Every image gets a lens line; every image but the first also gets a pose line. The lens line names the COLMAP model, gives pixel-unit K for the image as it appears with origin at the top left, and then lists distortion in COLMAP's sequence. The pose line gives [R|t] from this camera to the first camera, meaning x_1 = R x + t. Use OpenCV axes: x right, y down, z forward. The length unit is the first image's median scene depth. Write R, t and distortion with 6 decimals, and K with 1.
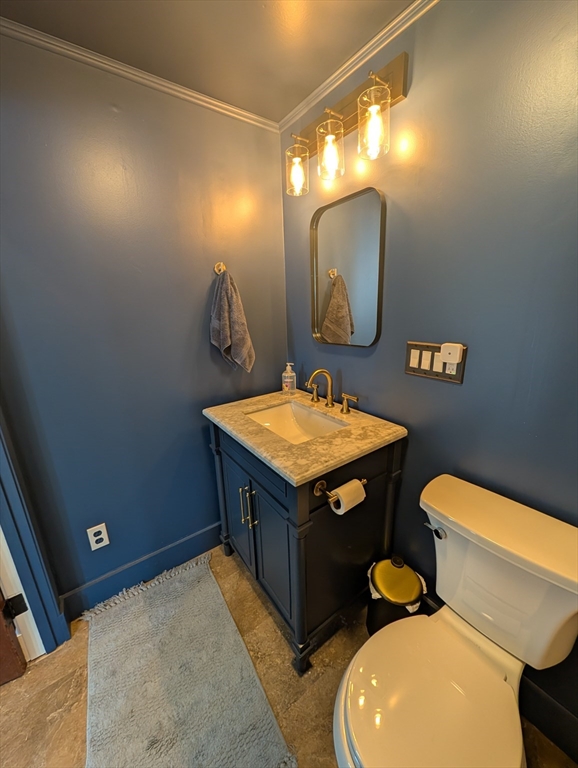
lens RADIAL K [[297.6, 0, 289.0], [0, 297.6, 384.0], [0, 0, 1]] dist [-0.003384, 0.000171]
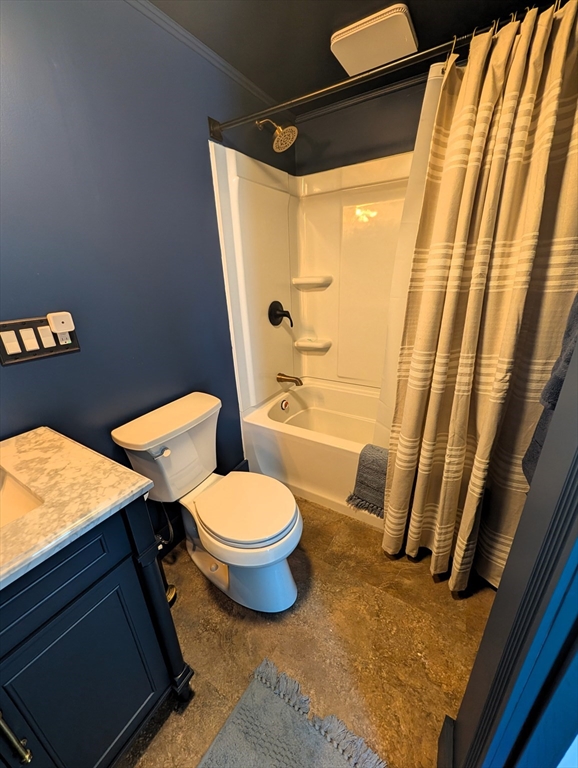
lens RADIAL K [[297.6, 0, 289.0], [0, 297.6, 384.0], [0, 0, 1]] dist [-0.003384, 0.000171]
pose [[-0.396140, -0.280696, 0.874233, -0.634794], [0.294739, 0.862865, 0.410601, -0.102076], [-0.869599, 0.420326, -0.259083, 0.639899]]
